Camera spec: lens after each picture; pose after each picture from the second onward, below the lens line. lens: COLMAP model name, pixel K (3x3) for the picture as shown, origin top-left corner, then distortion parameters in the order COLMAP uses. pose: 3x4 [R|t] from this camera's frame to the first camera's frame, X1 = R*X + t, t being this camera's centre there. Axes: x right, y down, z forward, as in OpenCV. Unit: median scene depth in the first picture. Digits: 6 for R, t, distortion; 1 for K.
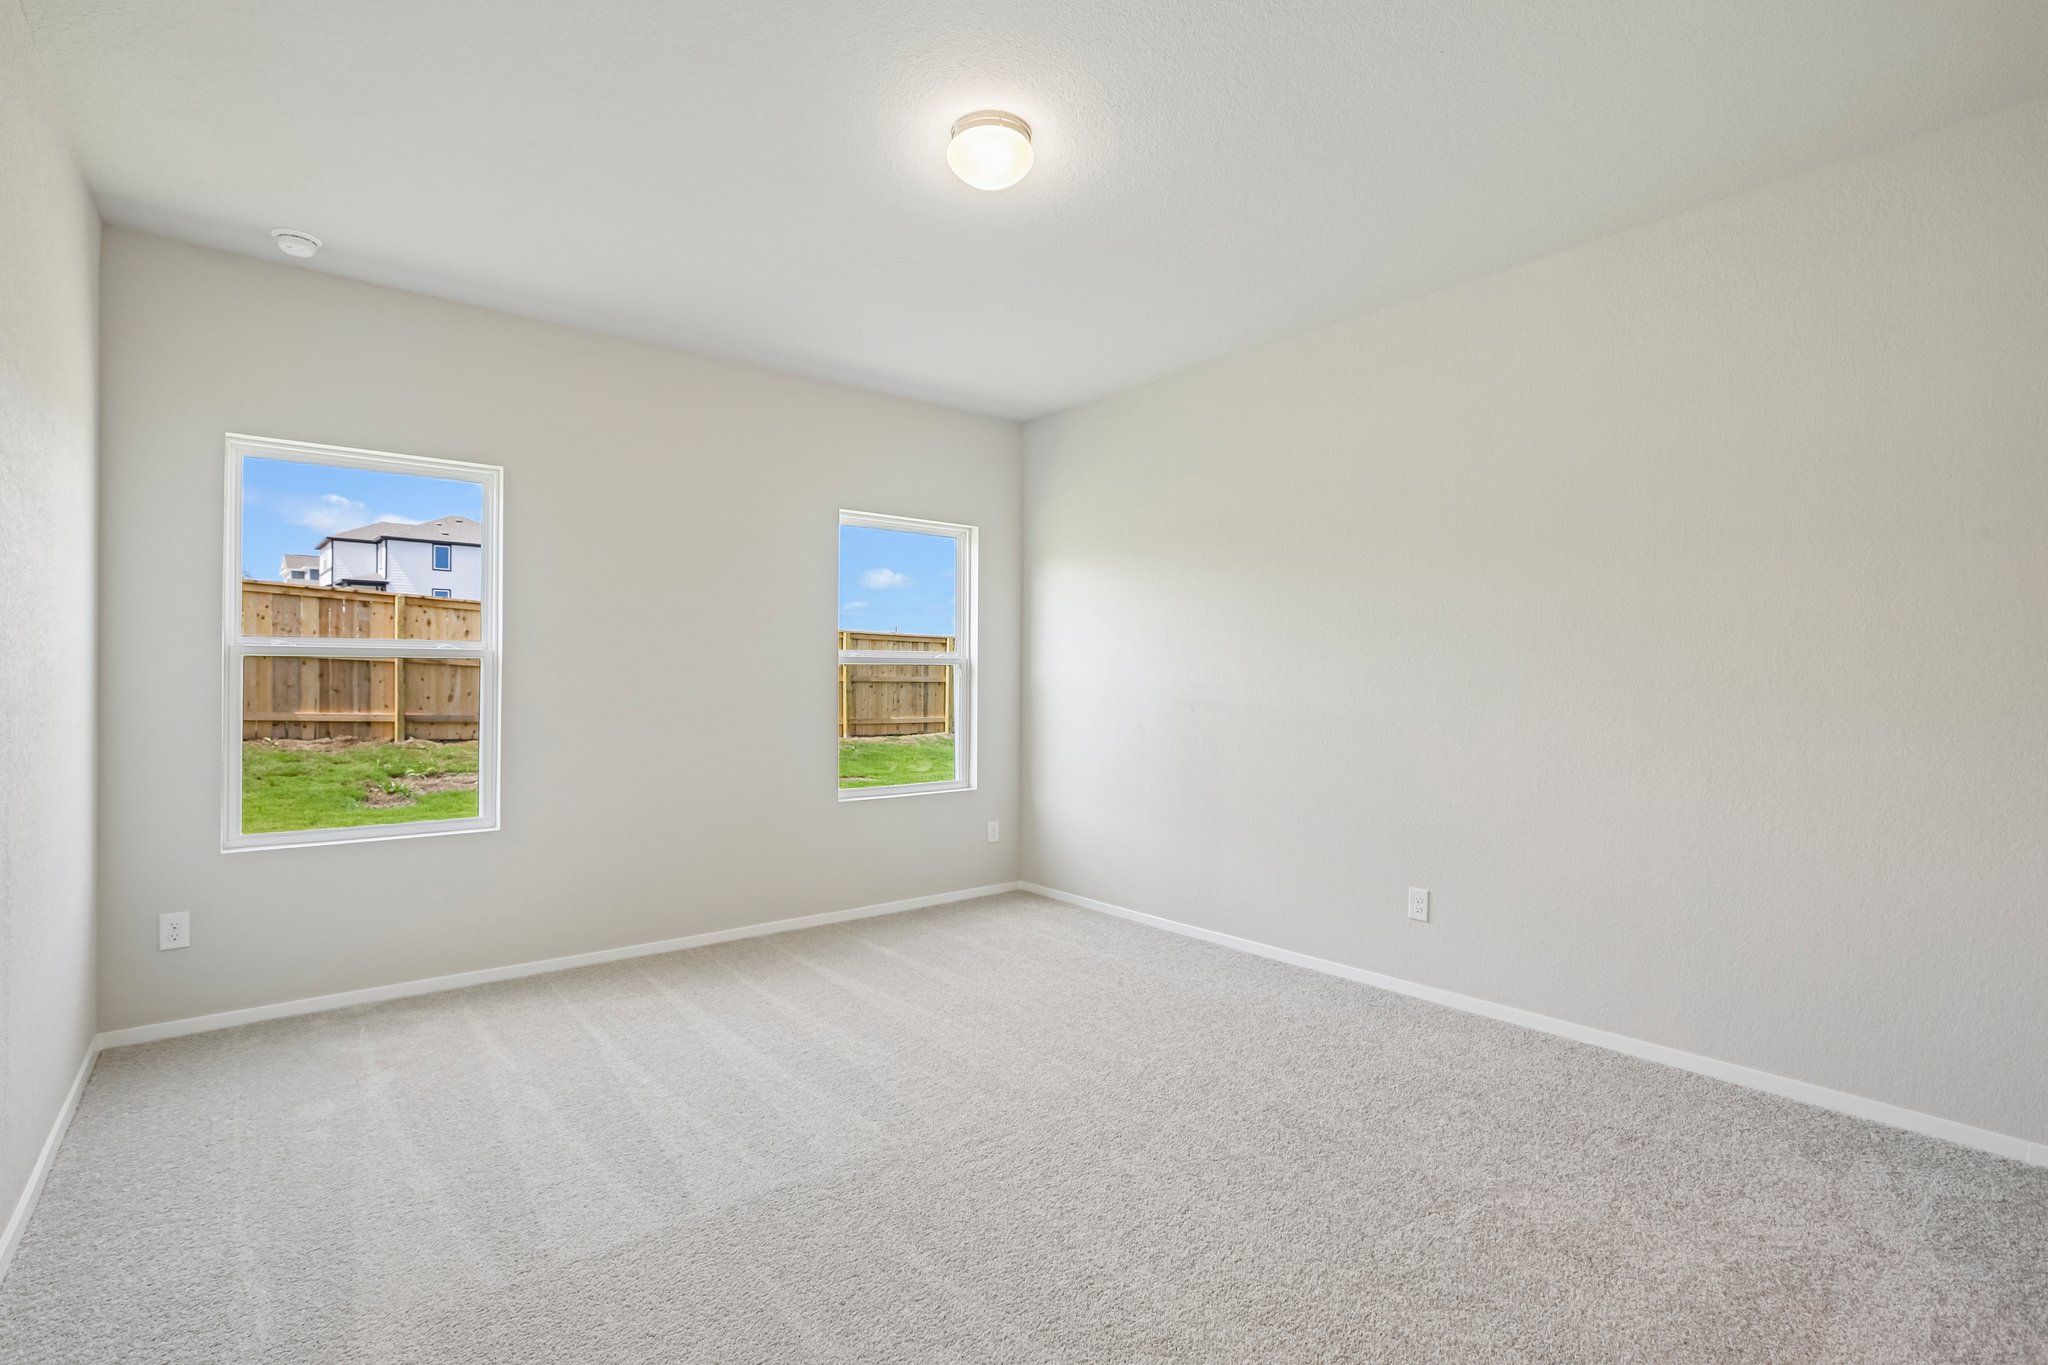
lens RADIAL K [[929.2, 0, 1039.3], [0, 929.2, 686.0], [0, 0, 1]] dist [0.002648, 0.000862]
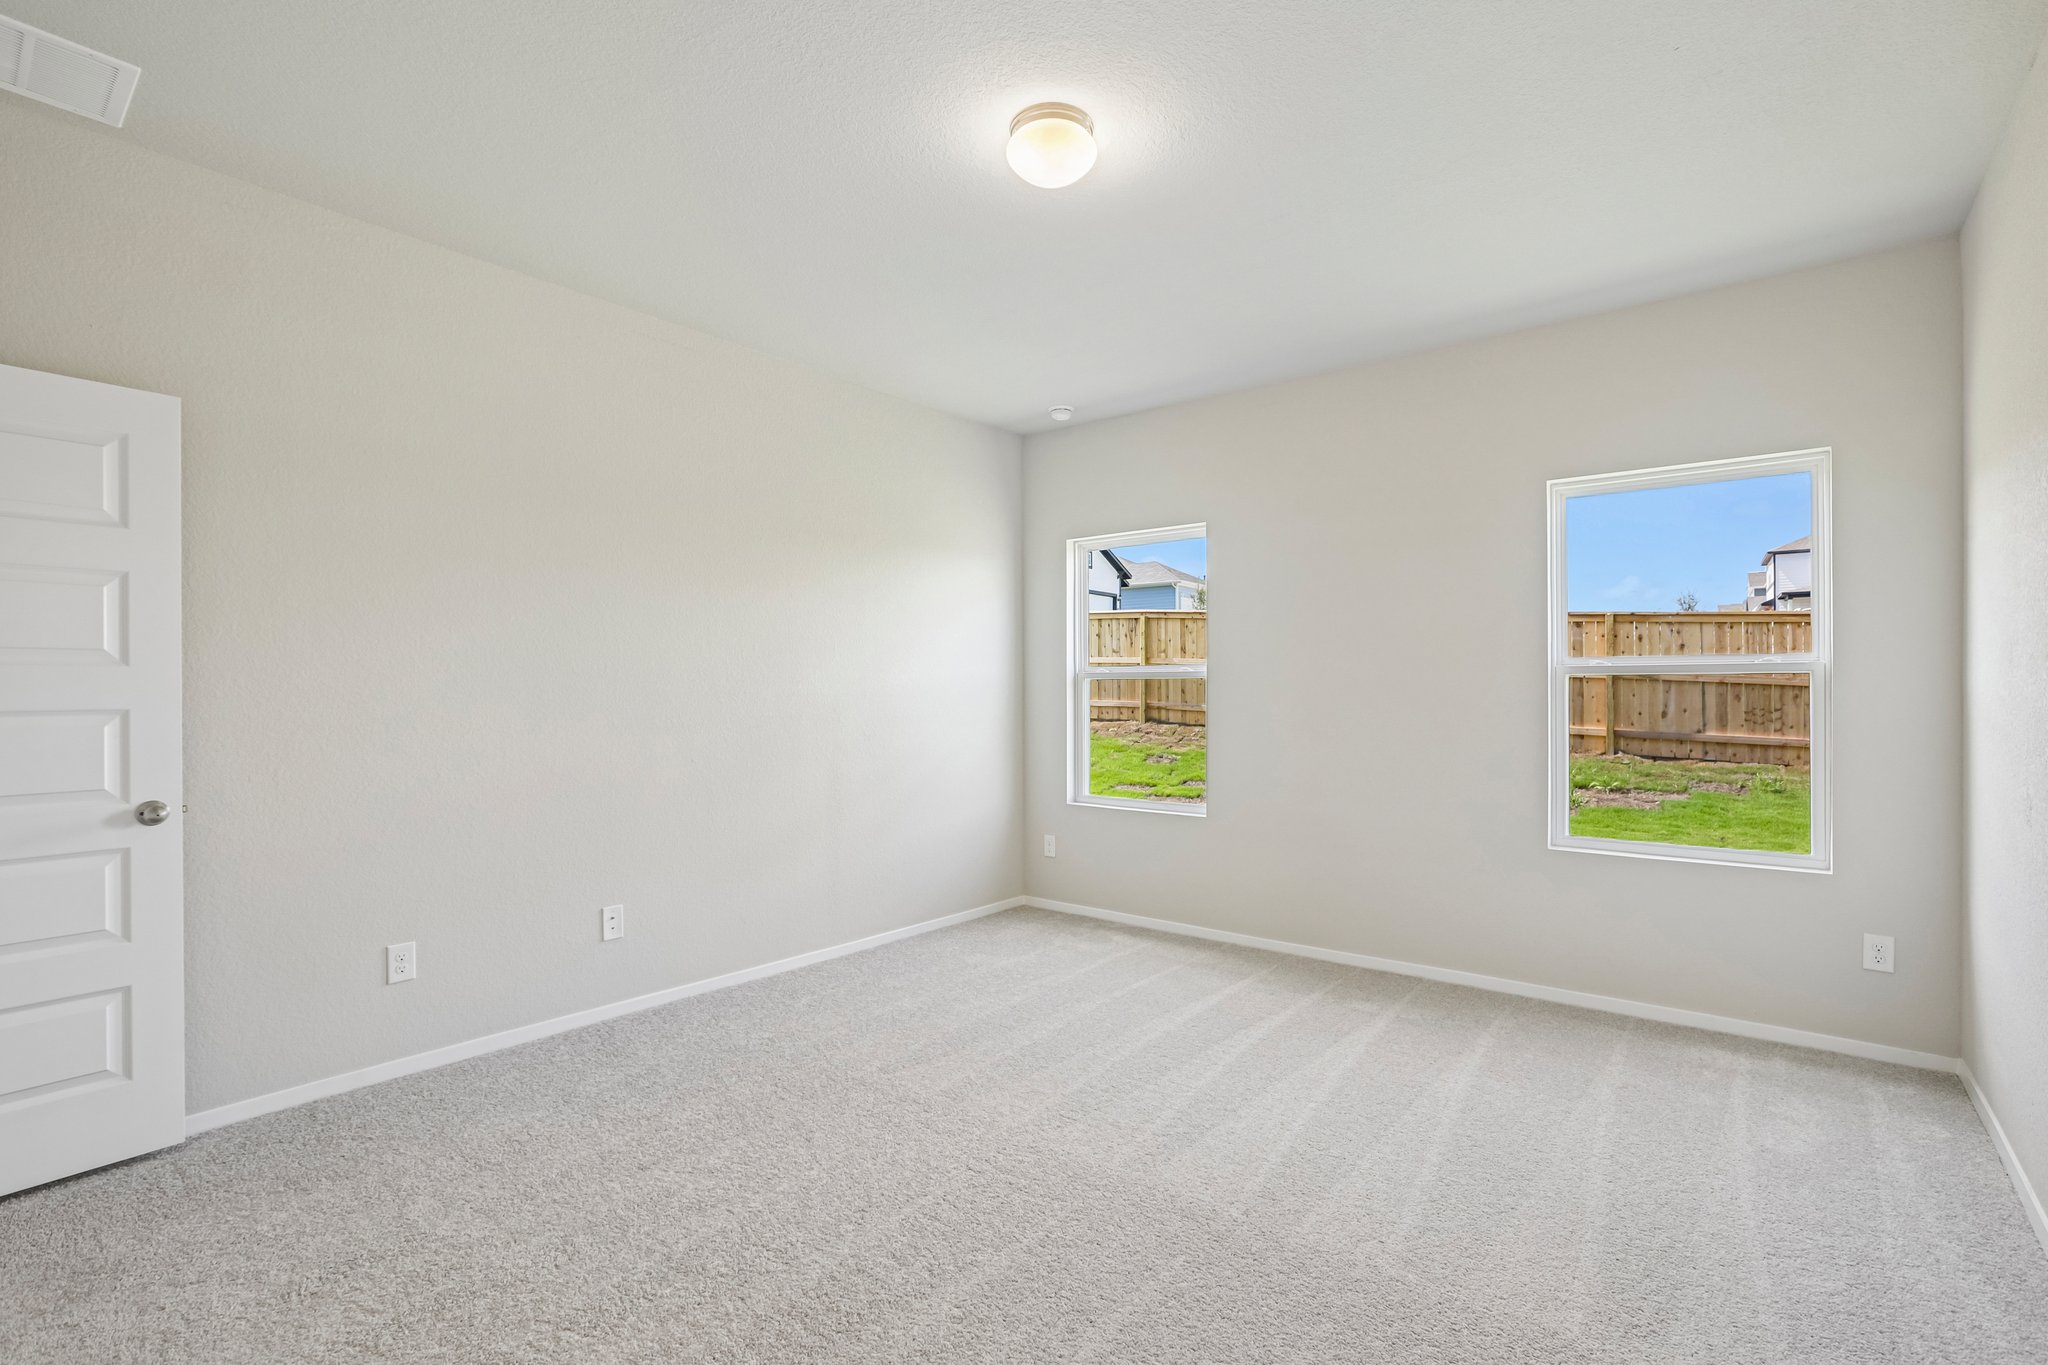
lens RADIAL K [[929.2, 0, 1039.3], [0, 929.2, 686.0], [0, 0, 1]] dist [0.002648, 0.000862]
pose [[0.242579, -0.008376, -0.970096, 0.155347], [-0.009055, 0.999900, -0.010898, -0.000124], [0.970089, 0.011428, 0.242479, 0.135048]]
